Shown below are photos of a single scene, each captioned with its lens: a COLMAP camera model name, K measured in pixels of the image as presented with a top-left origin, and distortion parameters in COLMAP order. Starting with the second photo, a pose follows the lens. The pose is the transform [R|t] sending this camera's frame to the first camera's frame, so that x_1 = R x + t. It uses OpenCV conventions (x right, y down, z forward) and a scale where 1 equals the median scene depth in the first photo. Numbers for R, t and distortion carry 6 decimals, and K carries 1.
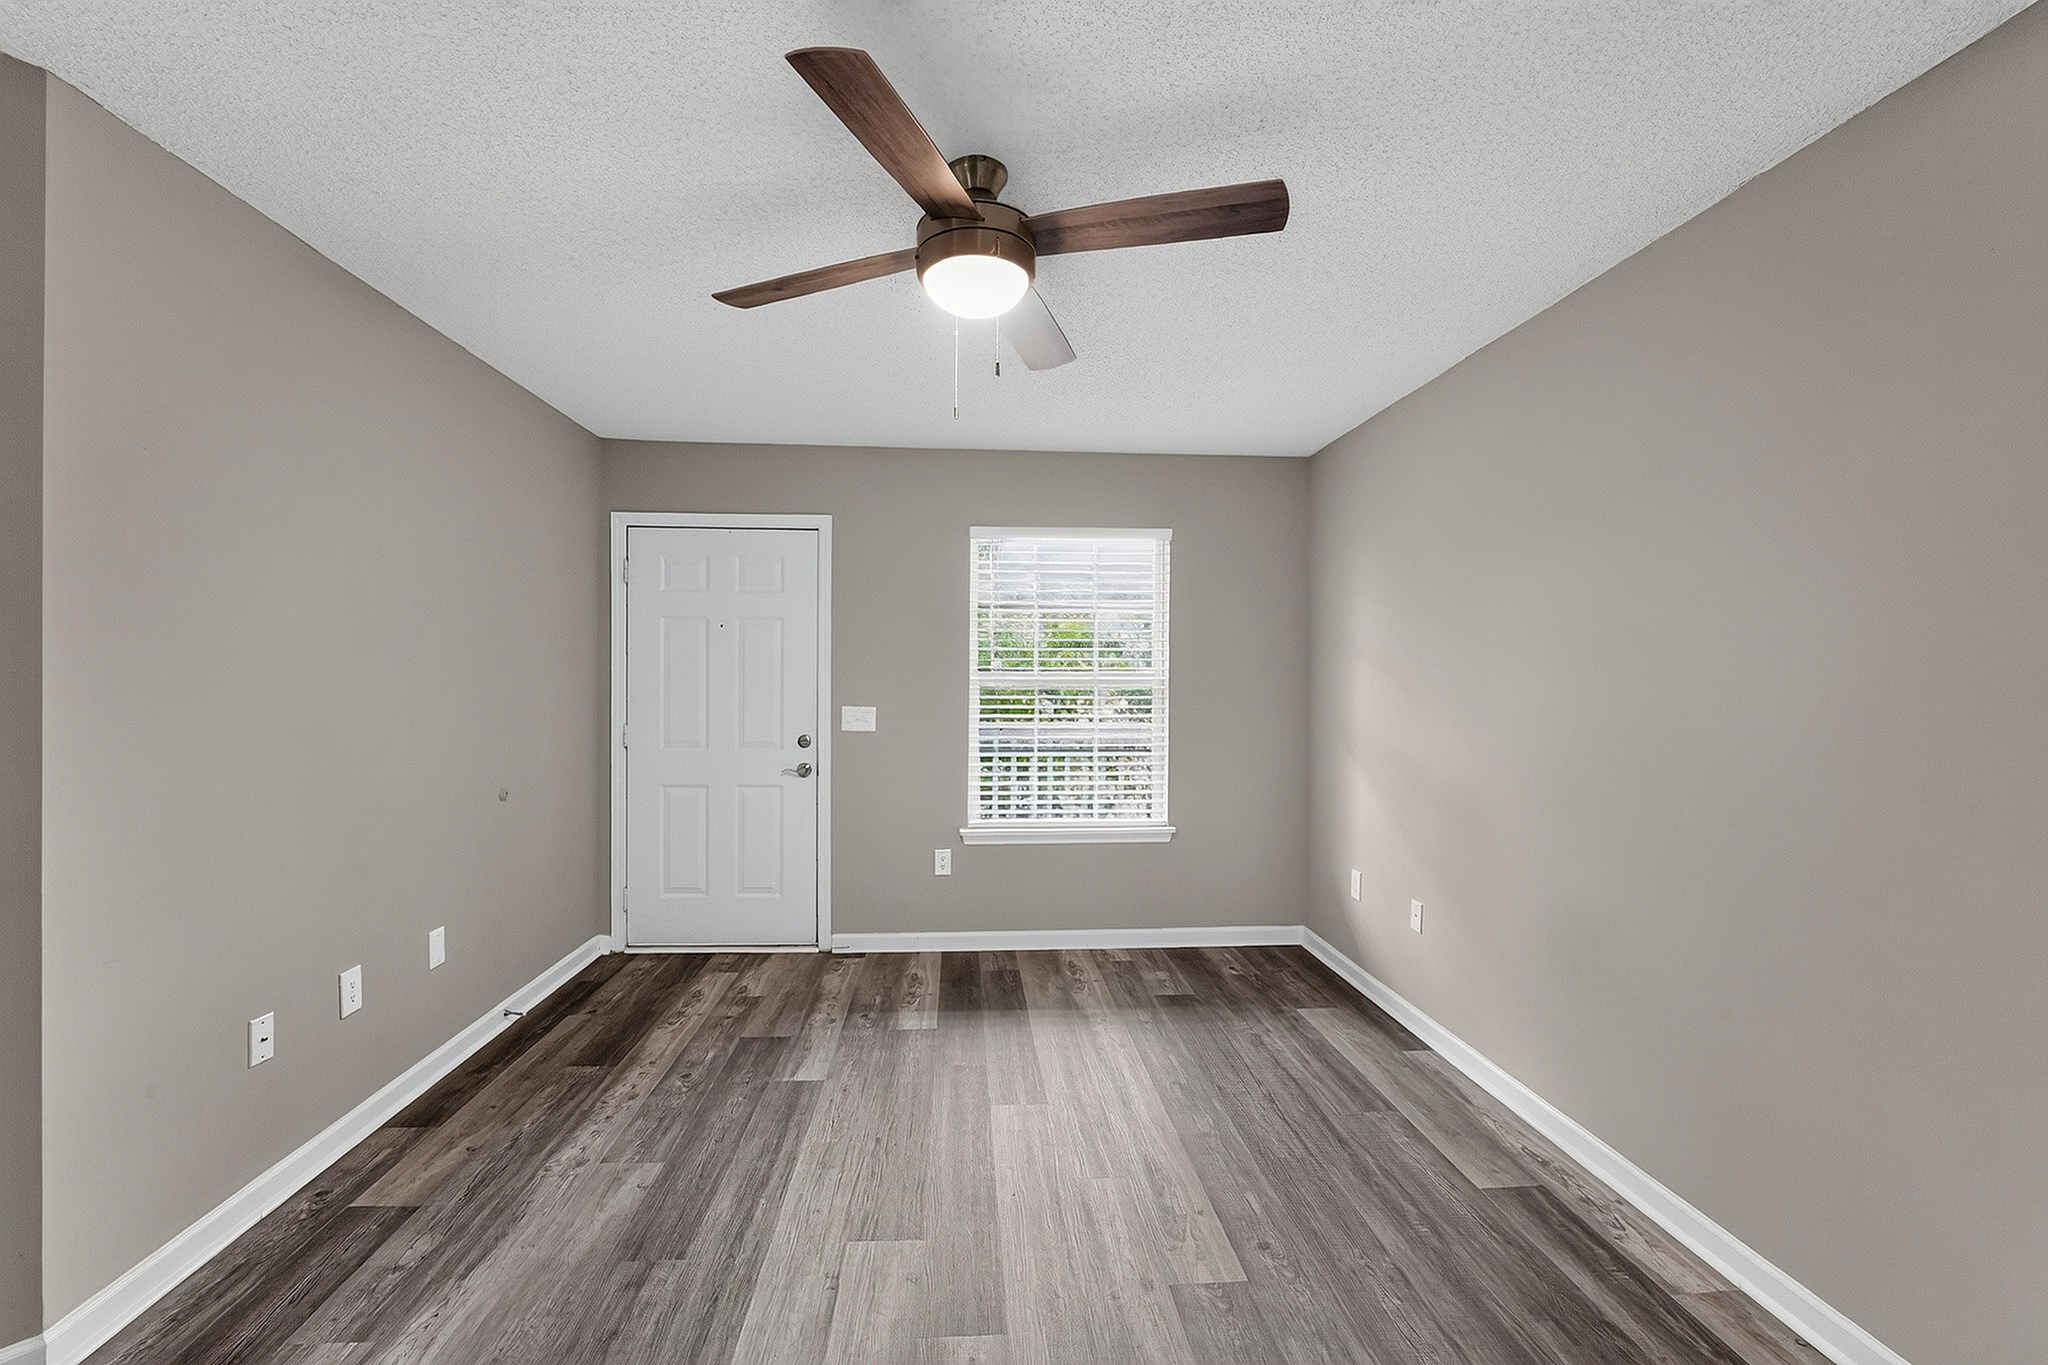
lens RADIAL K [[851.8, 0, 1024.0], [0, 851.8, 682.5], [0, 0, 1]] dist [-0.012901, 0.000309]
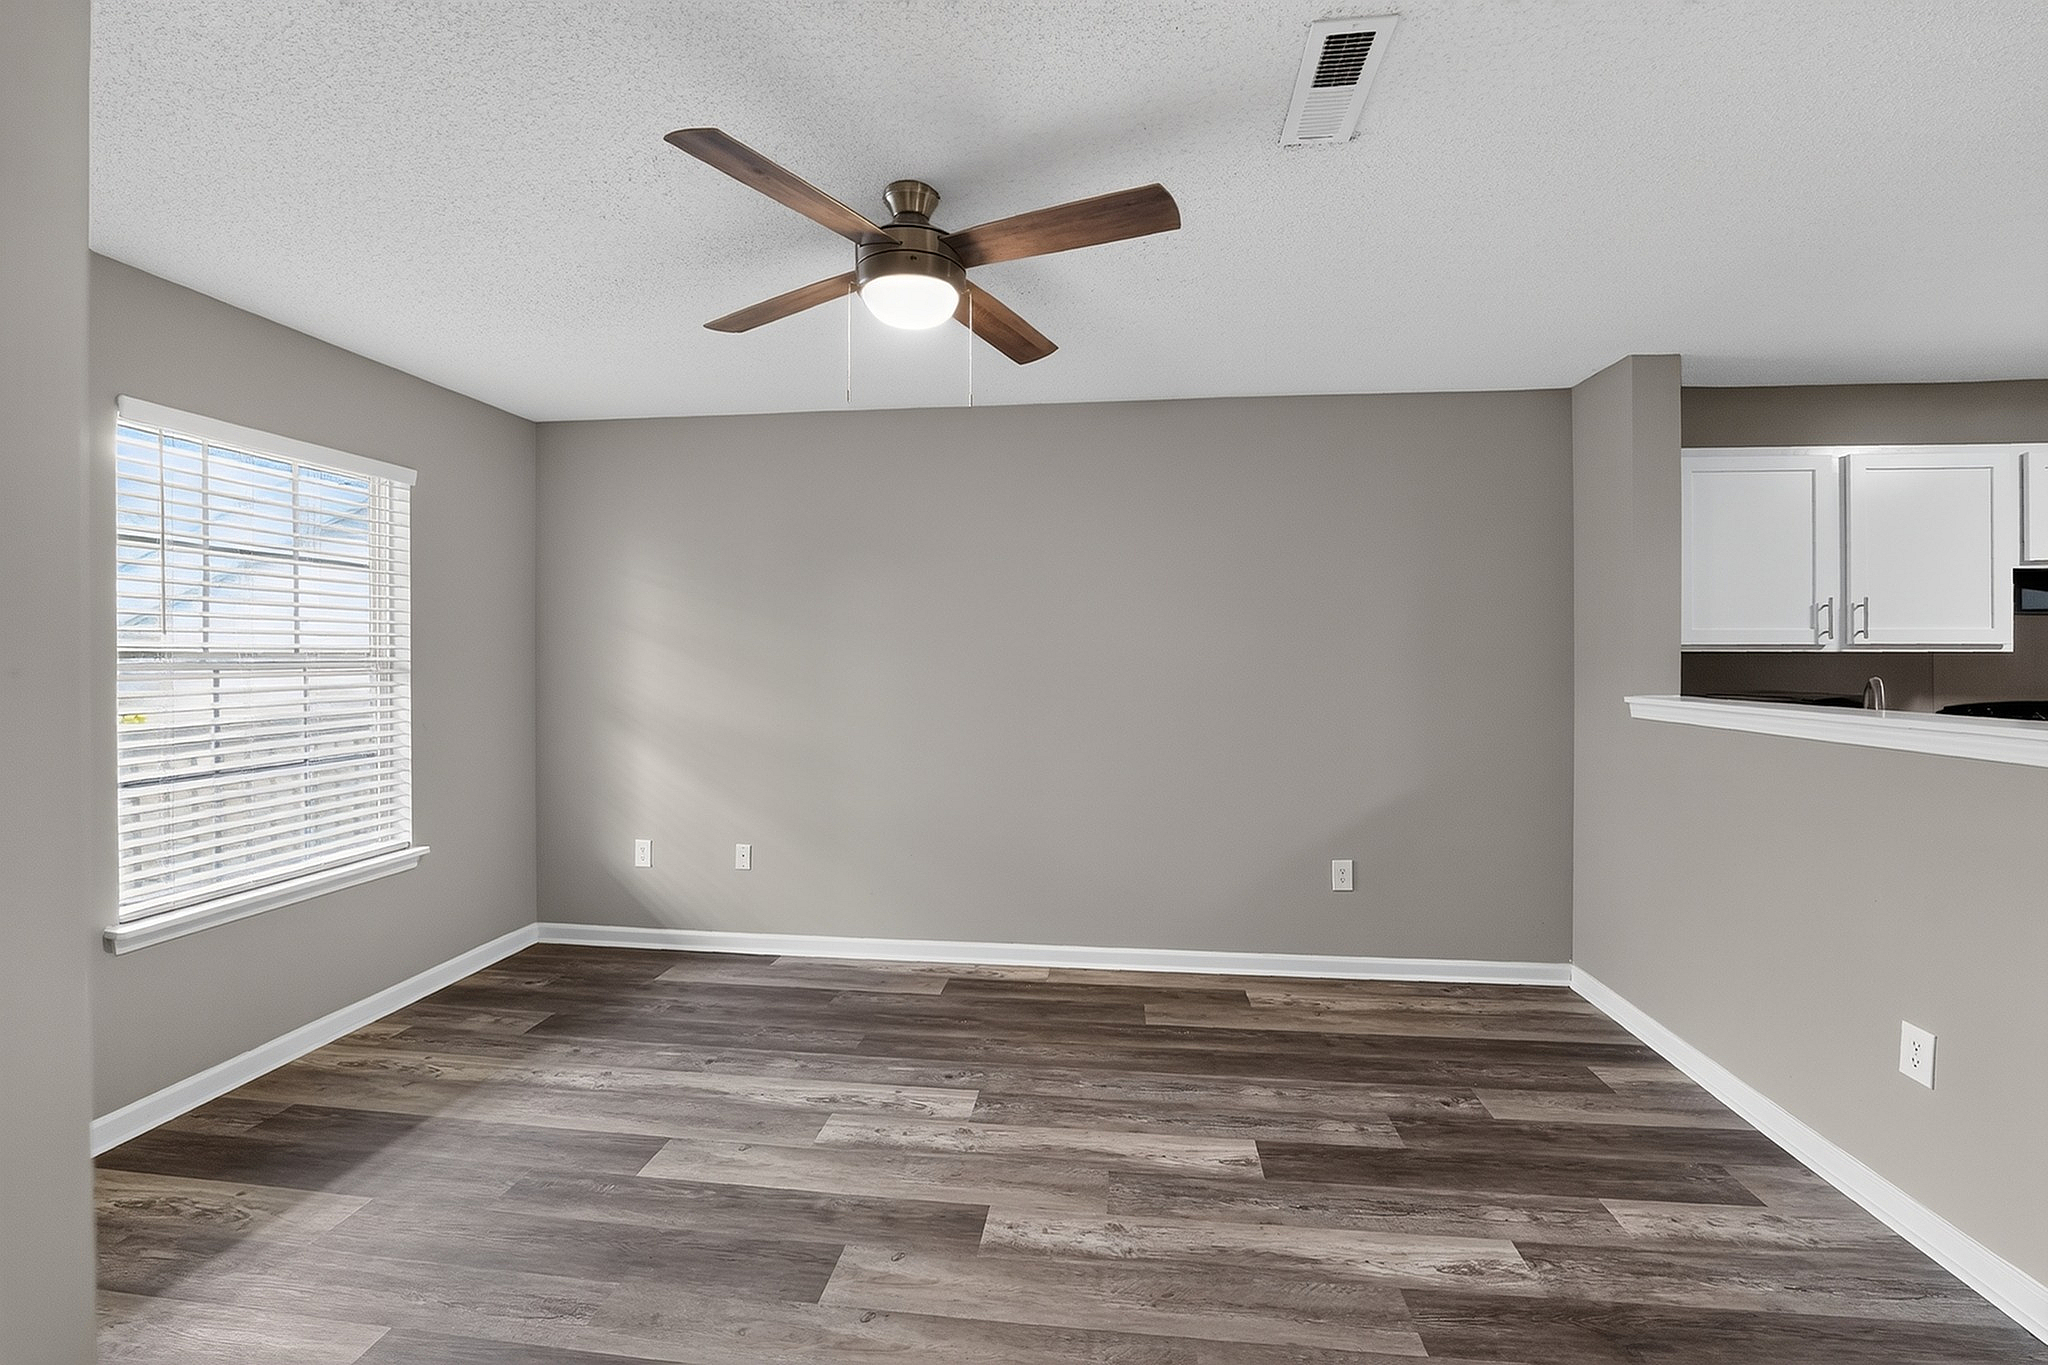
lens RADIAL K [[843.3, 0, 1026.6], [0, 843.3, 664.2], [0, 0, 1]] dist [0.000282, 0.000035]
pose [[0.184978, -0.005408, 0.982728, -0.608134], [0.000297, 0.999985, 0.005447, -0.004630], [-0.982743, -0.000715, 0.184977, 0.369488]]
